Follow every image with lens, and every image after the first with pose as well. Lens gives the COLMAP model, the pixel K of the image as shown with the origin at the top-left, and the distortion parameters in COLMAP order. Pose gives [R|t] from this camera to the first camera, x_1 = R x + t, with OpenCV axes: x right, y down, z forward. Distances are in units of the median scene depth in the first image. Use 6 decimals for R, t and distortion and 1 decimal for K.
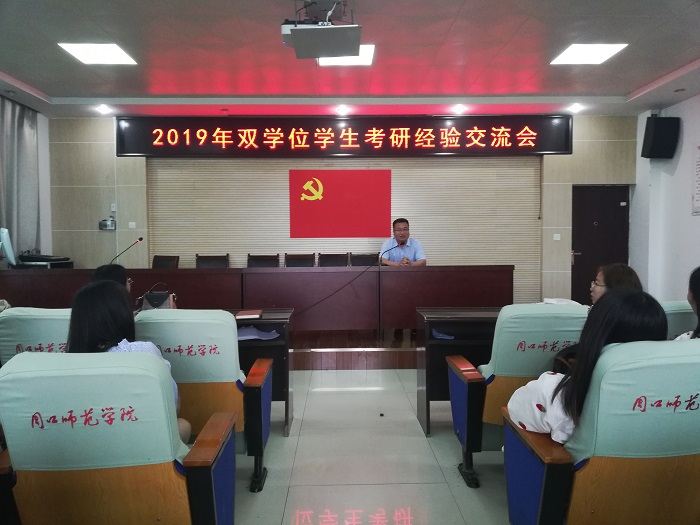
lens RADIAL K [[513.8, 0, 350.0], [0, 513.8, 262.5], [0, 0, 1]] dist [0.023461, -0.007426]
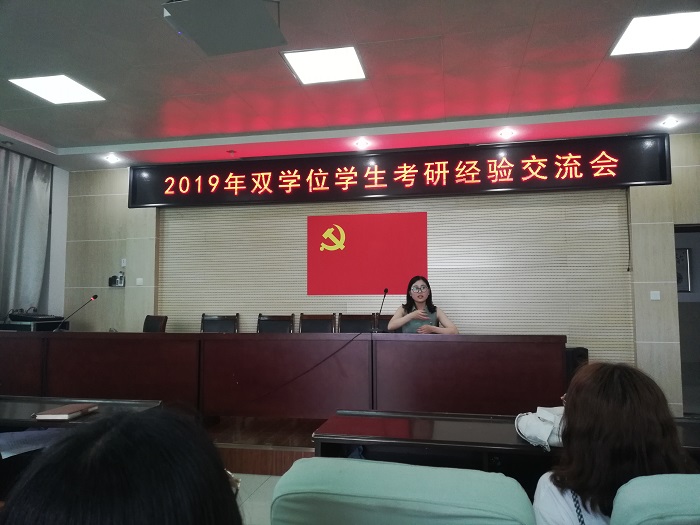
lens RADIAL K [[513.8, 0, 350.0], [0, 513.8, 262.5], [0, 0, 1]] dist [0.023461, -0.007426]
pose [[0.976739, -0.012529, -0.214063, 0.136648], [-0.011514, 0.993787, -0.110699, -0.008697], [0.214120, 0.110589, 0.970527, 0.188944]]
